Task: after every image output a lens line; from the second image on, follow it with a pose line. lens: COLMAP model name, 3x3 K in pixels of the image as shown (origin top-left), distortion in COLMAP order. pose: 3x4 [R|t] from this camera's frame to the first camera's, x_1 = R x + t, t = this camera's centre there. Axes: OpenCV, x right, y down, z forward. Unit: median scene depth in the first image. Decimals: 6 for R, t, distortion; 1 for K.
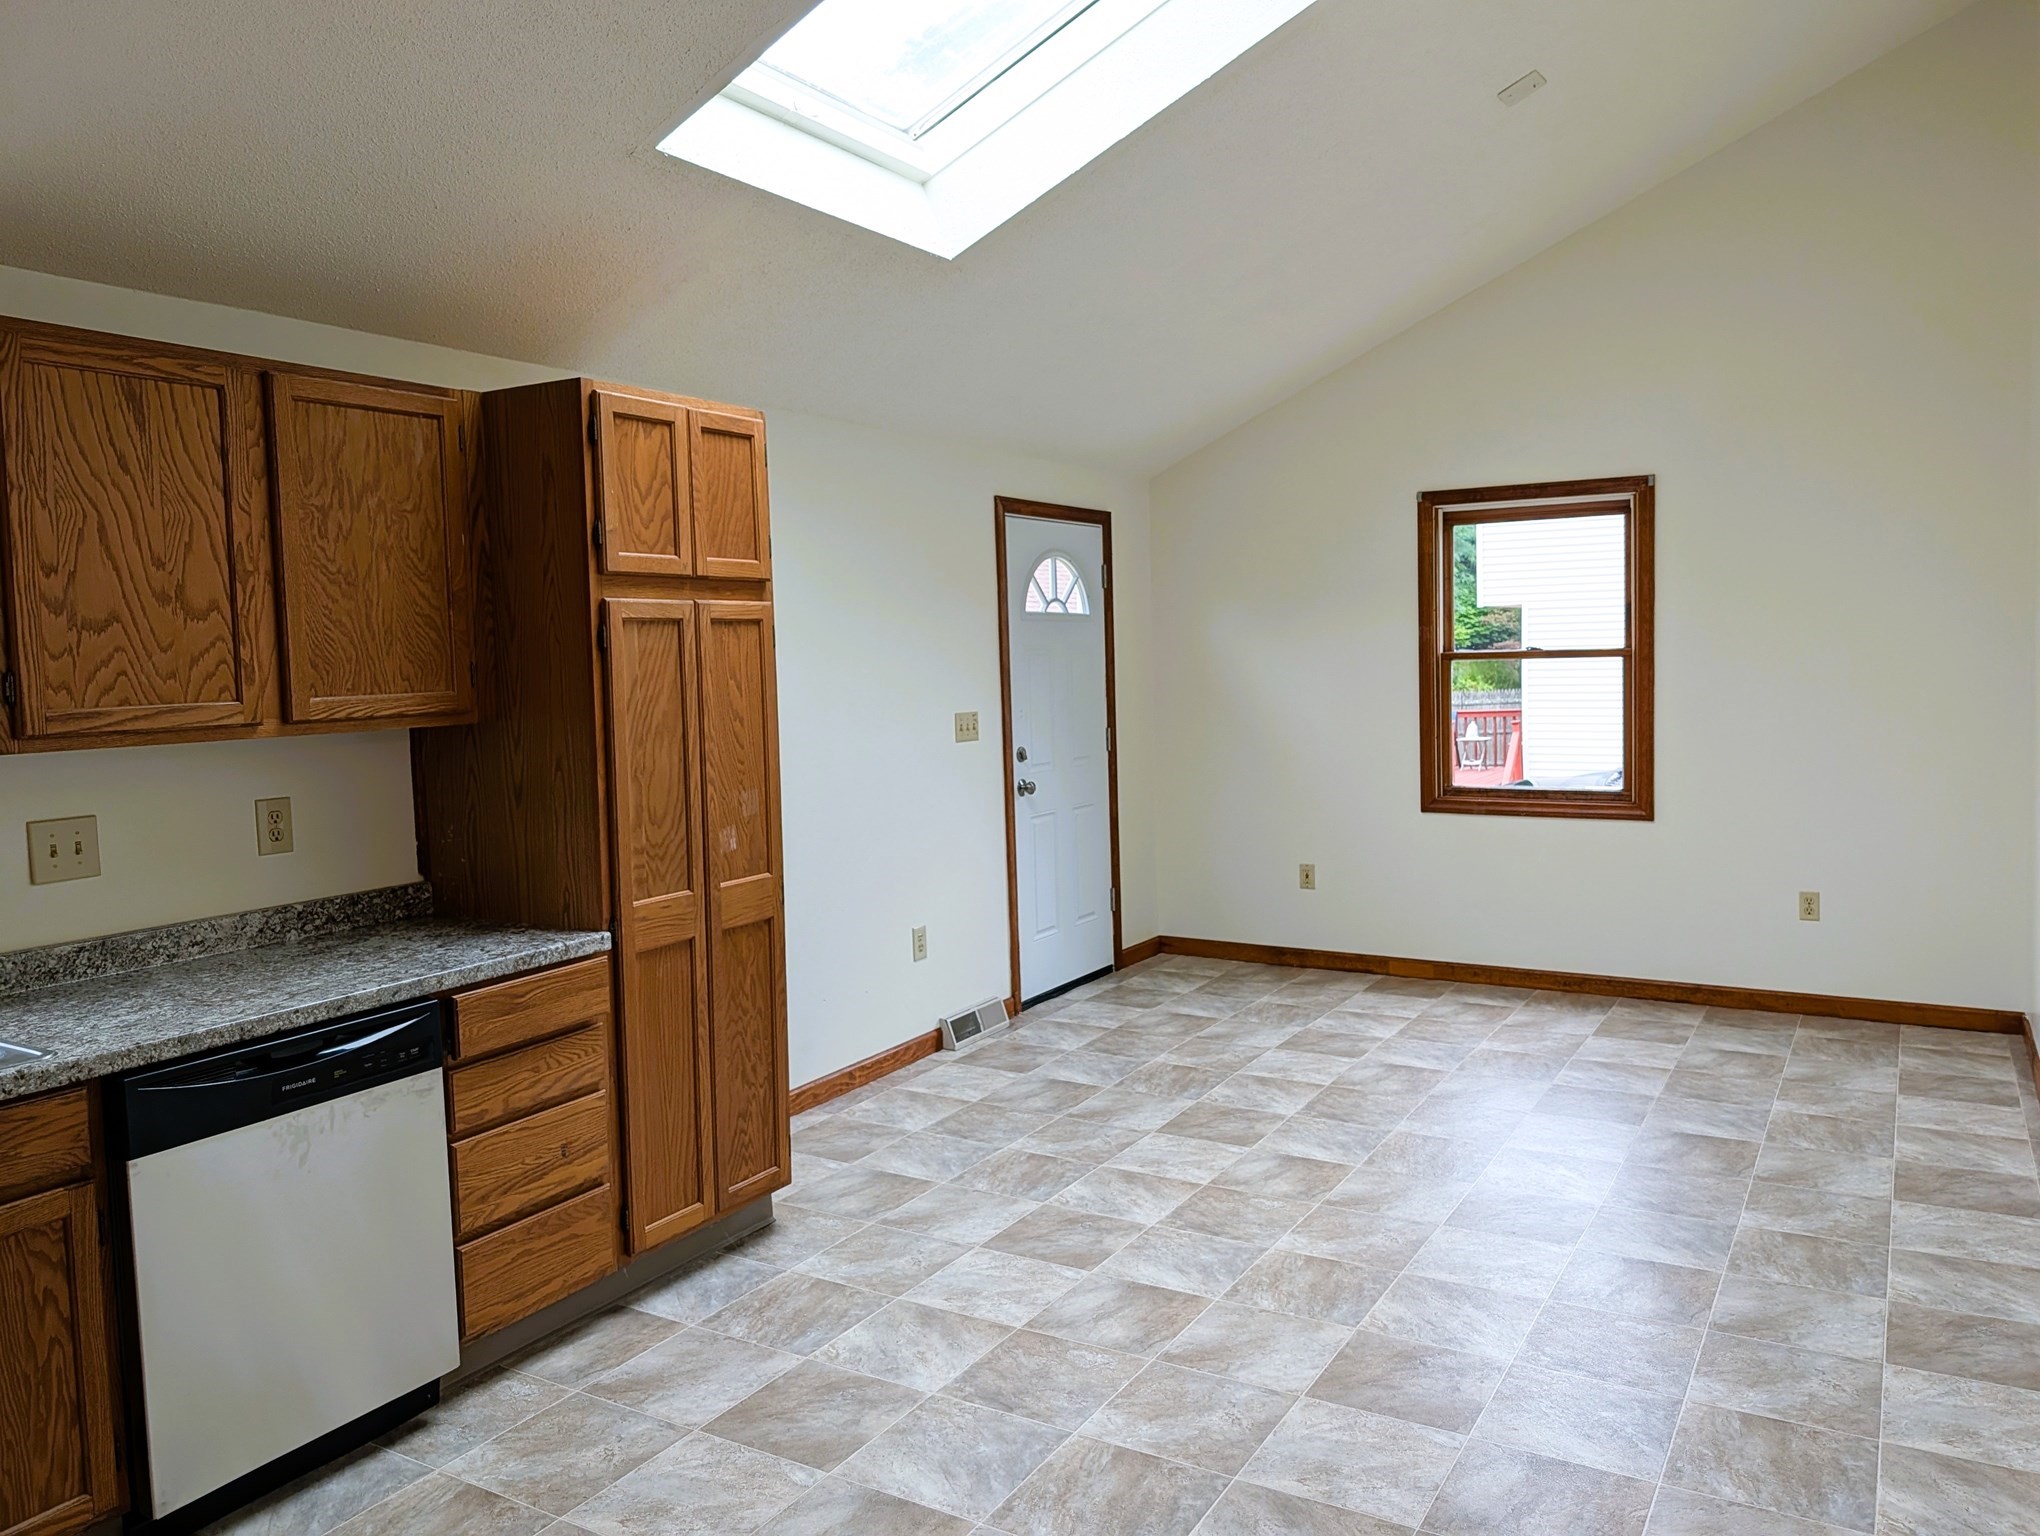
lens RADIAL K [[1546.4, 0, 1020.3], [0, 1546.4, 653.5], [0, 0, 1]] dist [-0.005702, -0.005958]
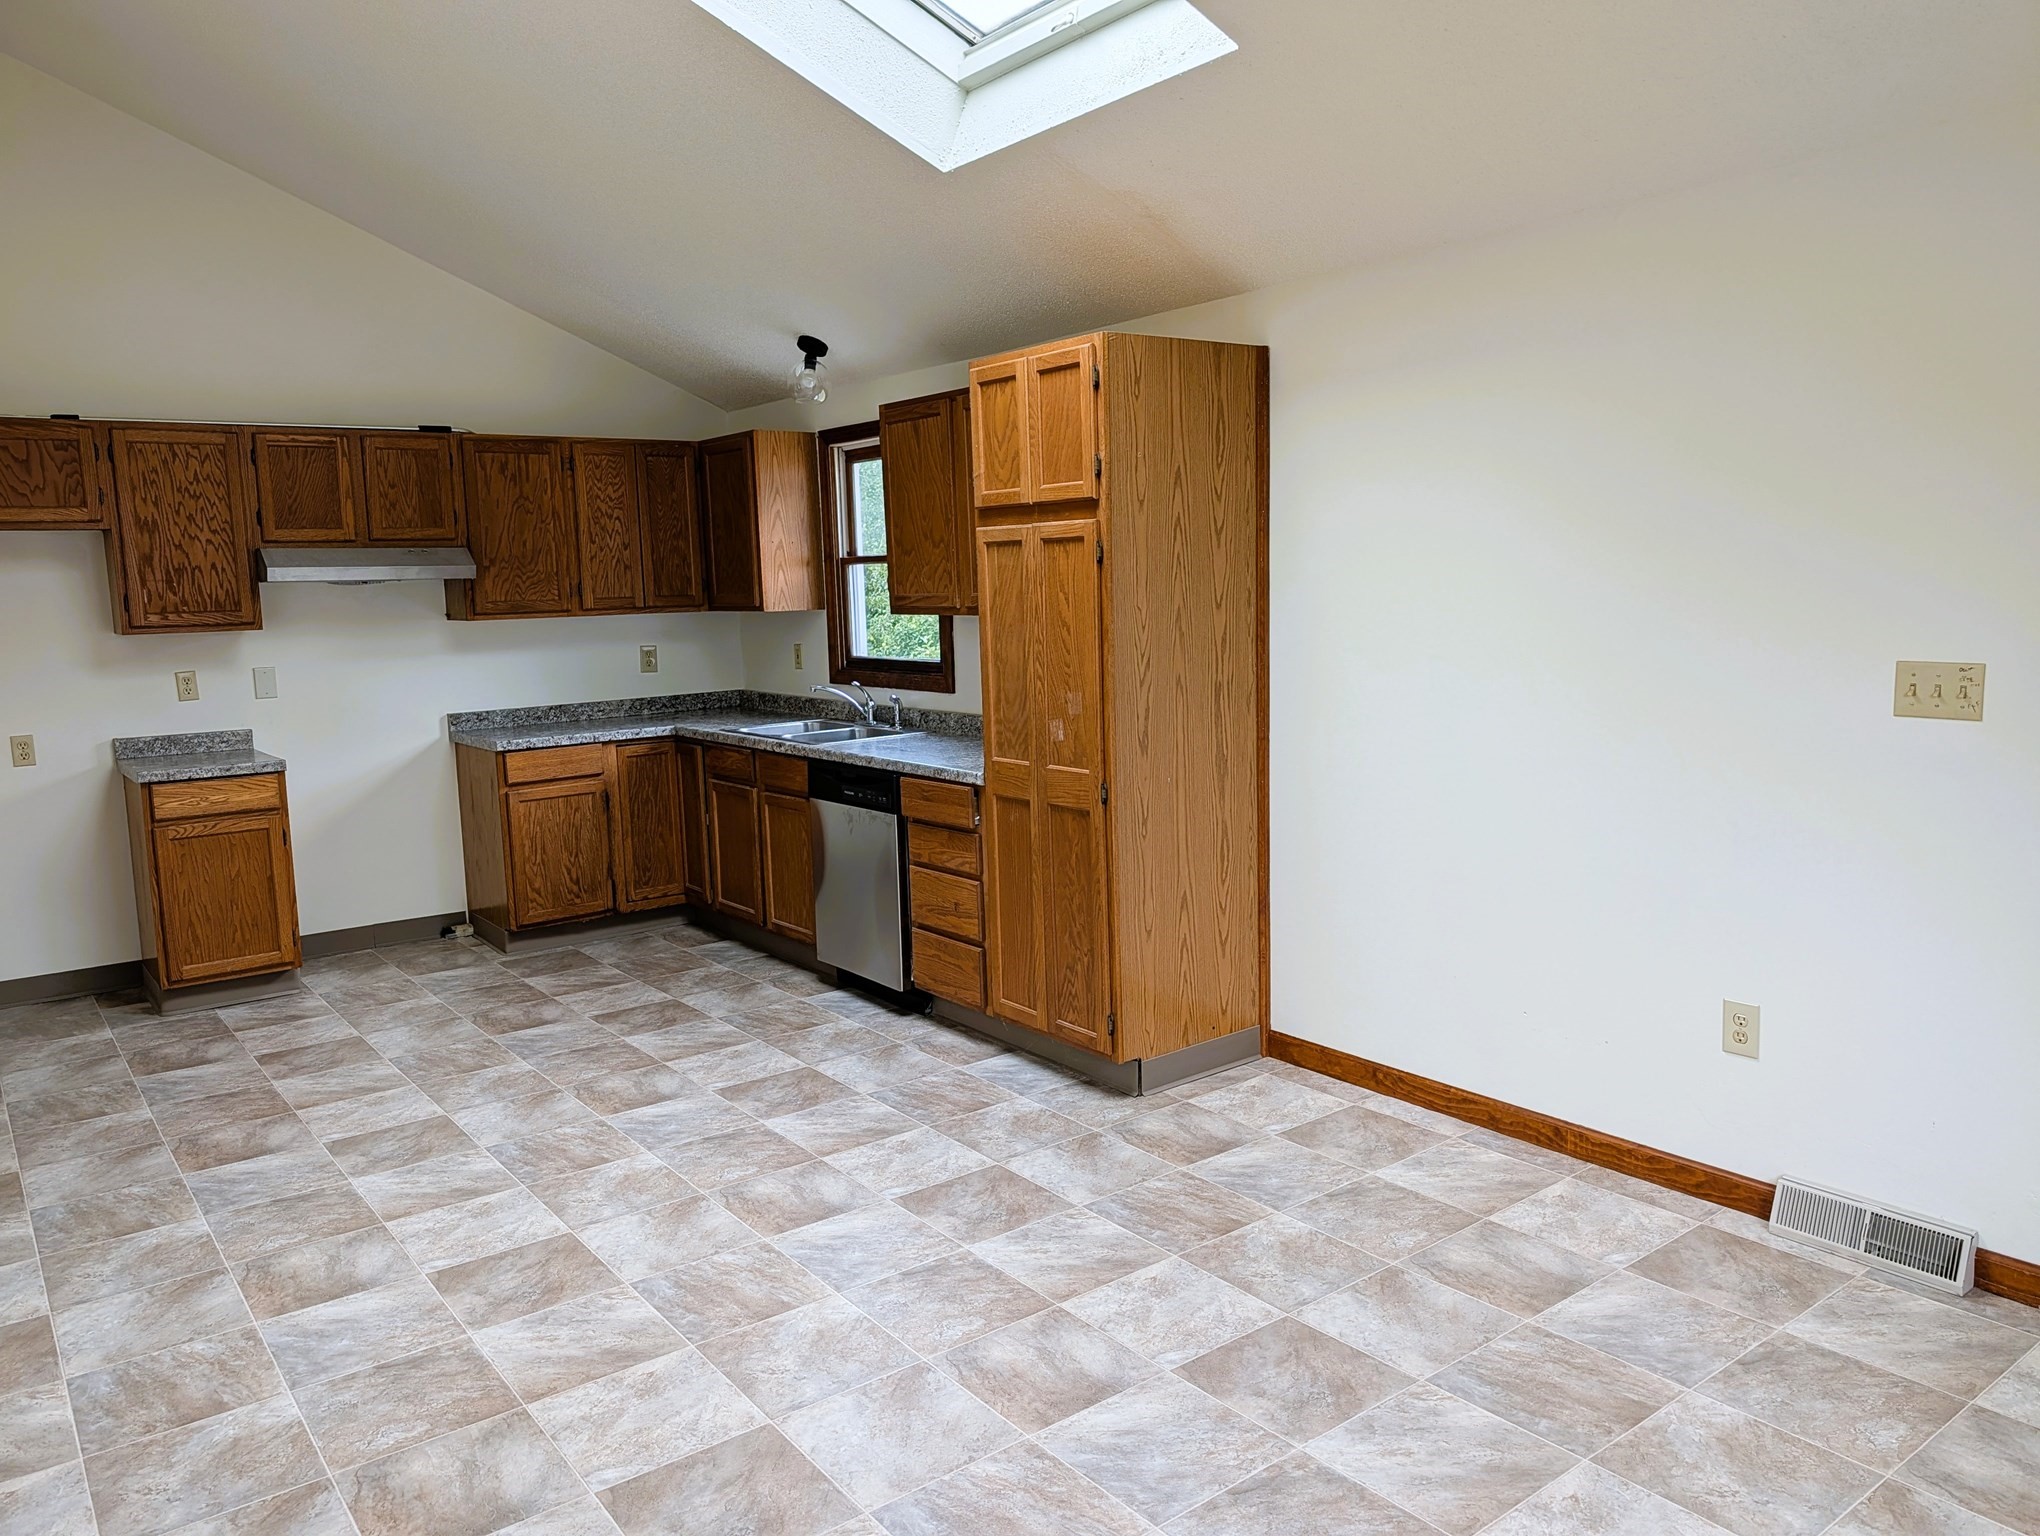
lens RADIAL K [[1461.6, 0, 1036.5], [0, 1461.6, 770.6], [0, 0, 1]] dist [-0.009252, 0.003685]
pose [[-0.372415, 0.166762, -0.912961, 0.958361], [0.033618, 0.985502, 0.166299, -0.038927], [0.927457, 0.031240, -0.372622, 1.644174]]
